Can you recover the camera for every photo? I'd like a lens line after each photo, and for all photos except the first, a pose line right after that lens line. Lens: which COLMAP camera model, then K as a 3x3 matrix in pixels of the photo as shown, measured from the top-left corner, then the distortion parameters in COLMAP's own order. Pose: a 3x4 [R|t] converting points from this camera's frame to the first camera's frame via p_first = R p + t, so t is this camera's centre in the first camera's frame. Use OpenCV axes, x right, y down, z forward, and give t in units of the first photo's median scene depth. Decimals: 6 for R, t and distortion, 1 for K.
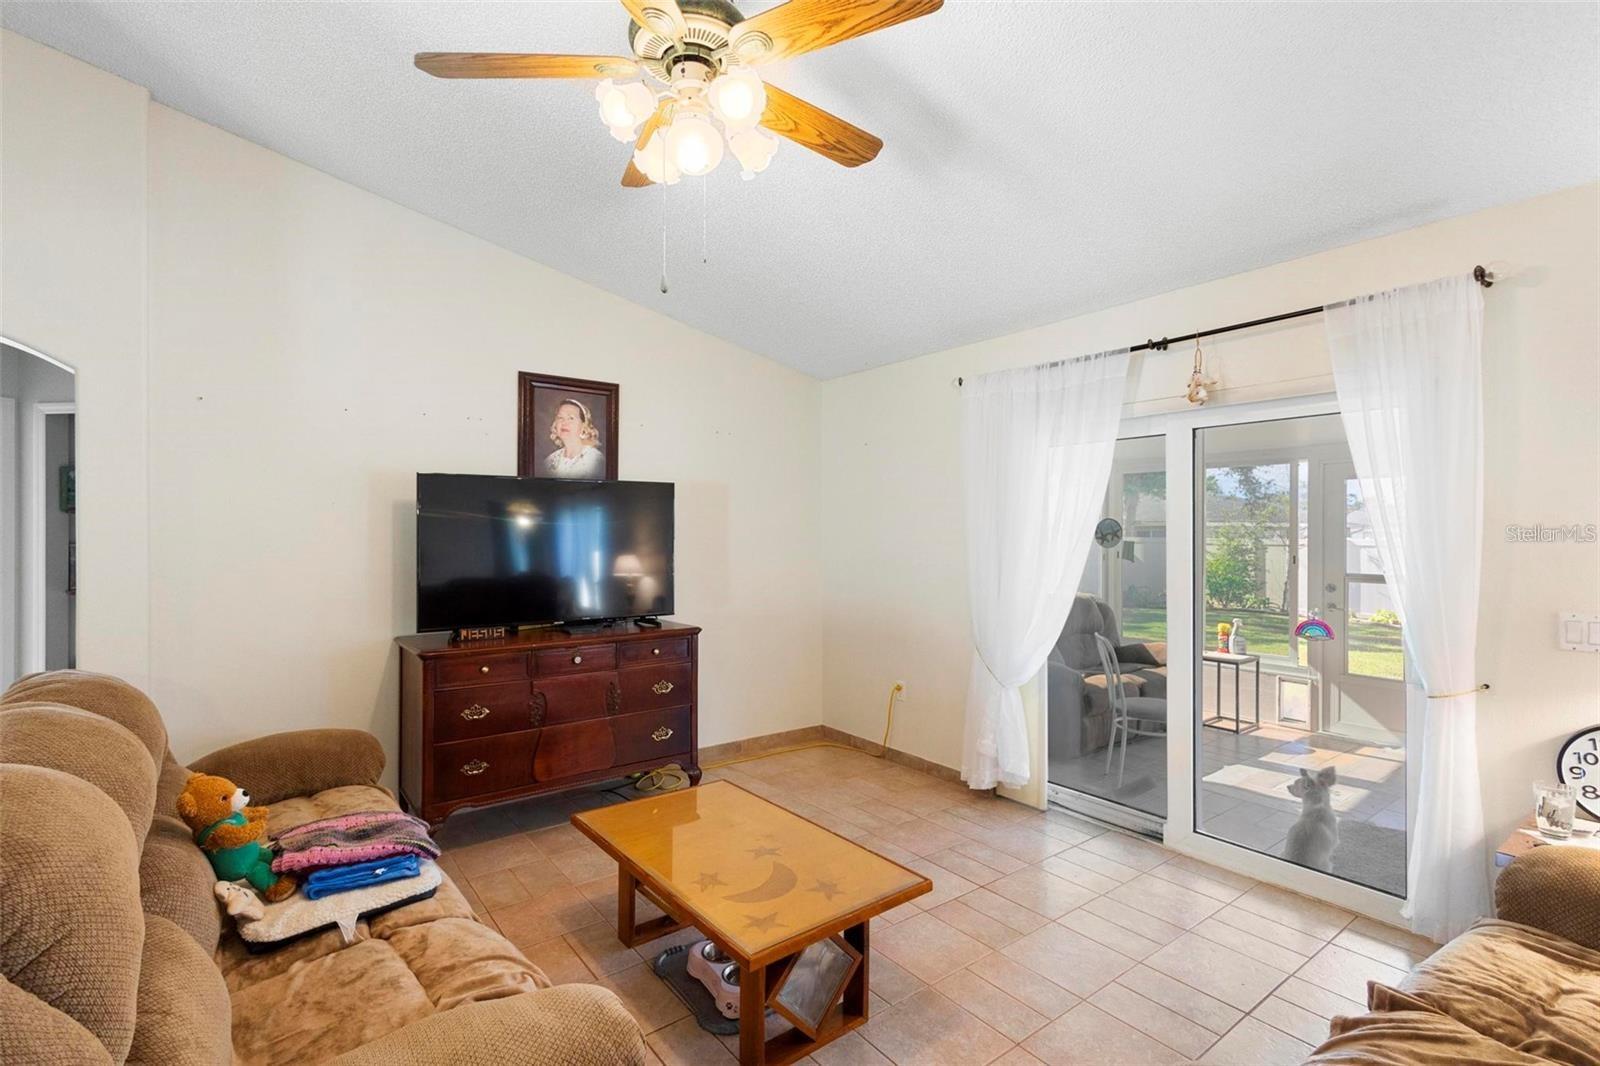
lens RADIAL K [[731.4, 0, 800.0], [0, 731.4, 533.0], [0, 0, 1]] dist [0.001200, -0.000072]
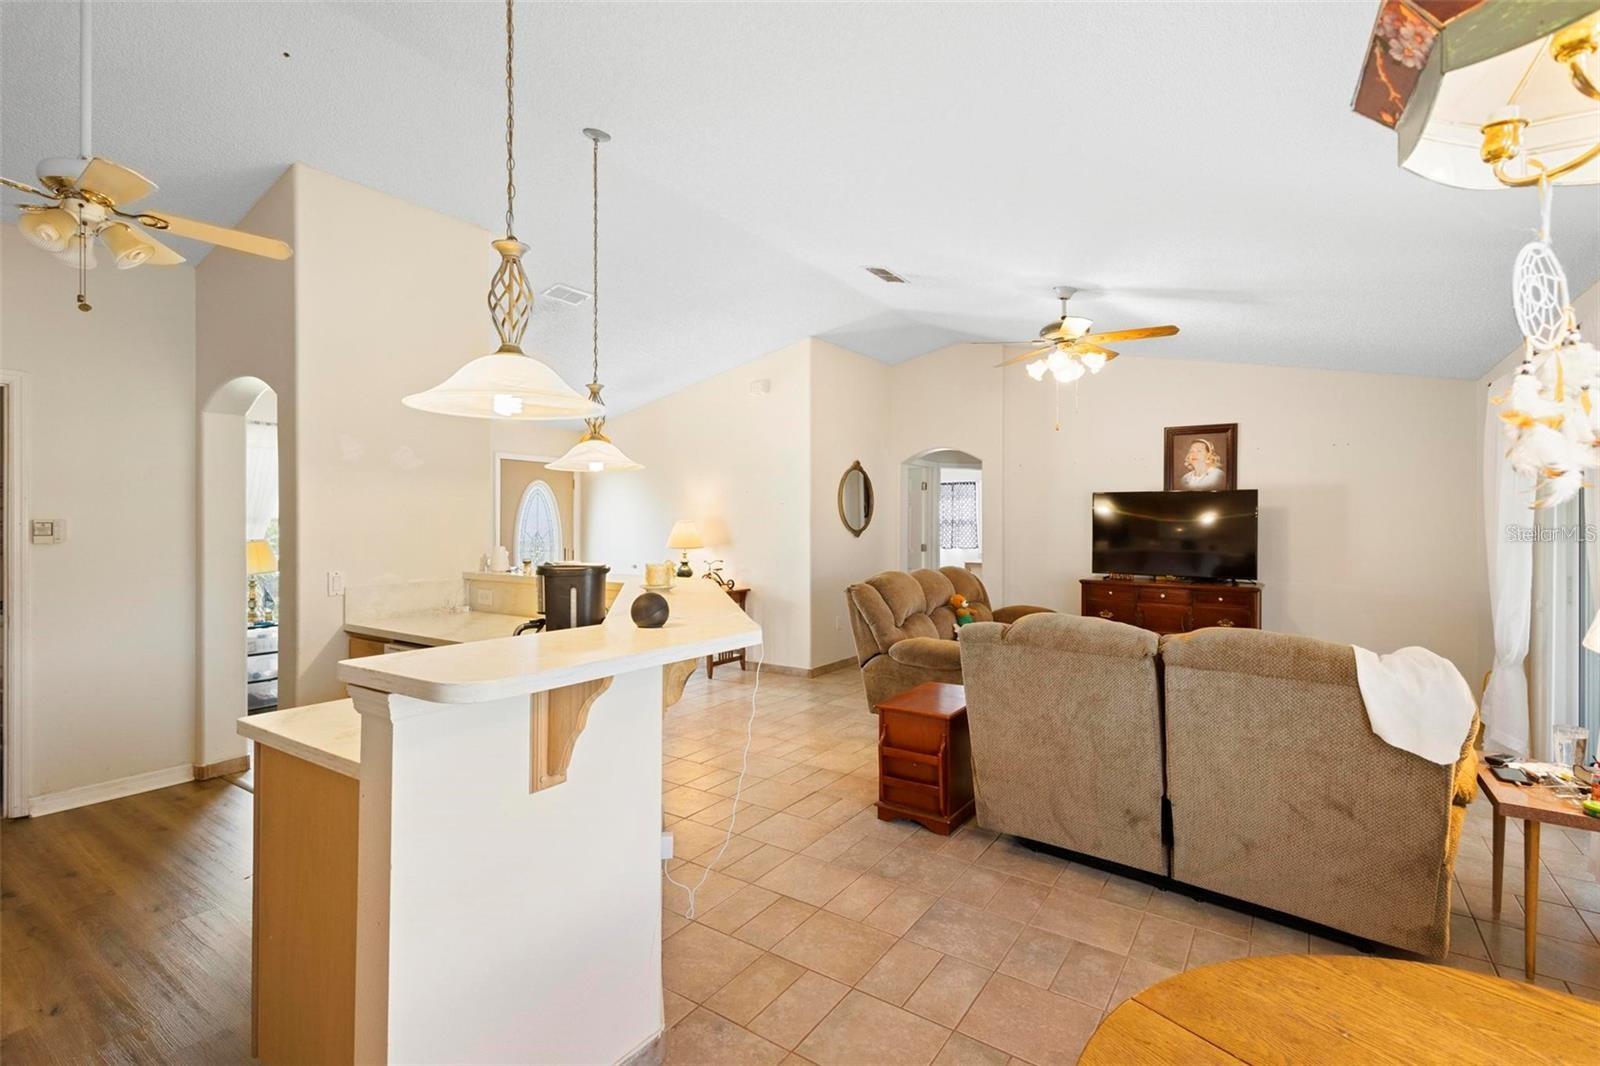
lens RADIAL K [[731.4, 0, 800.0], [0, 731.4, 533.0], [0, 0, 1]] dist [0.001200, -0.000072]
pose [[0.315439, 0.011349, -0.948878, 0.936532], [-0.004678, 0.999935, 0.010405, 0.008246], [0.948934, 0.001157, 0.315471, -0.326555]]
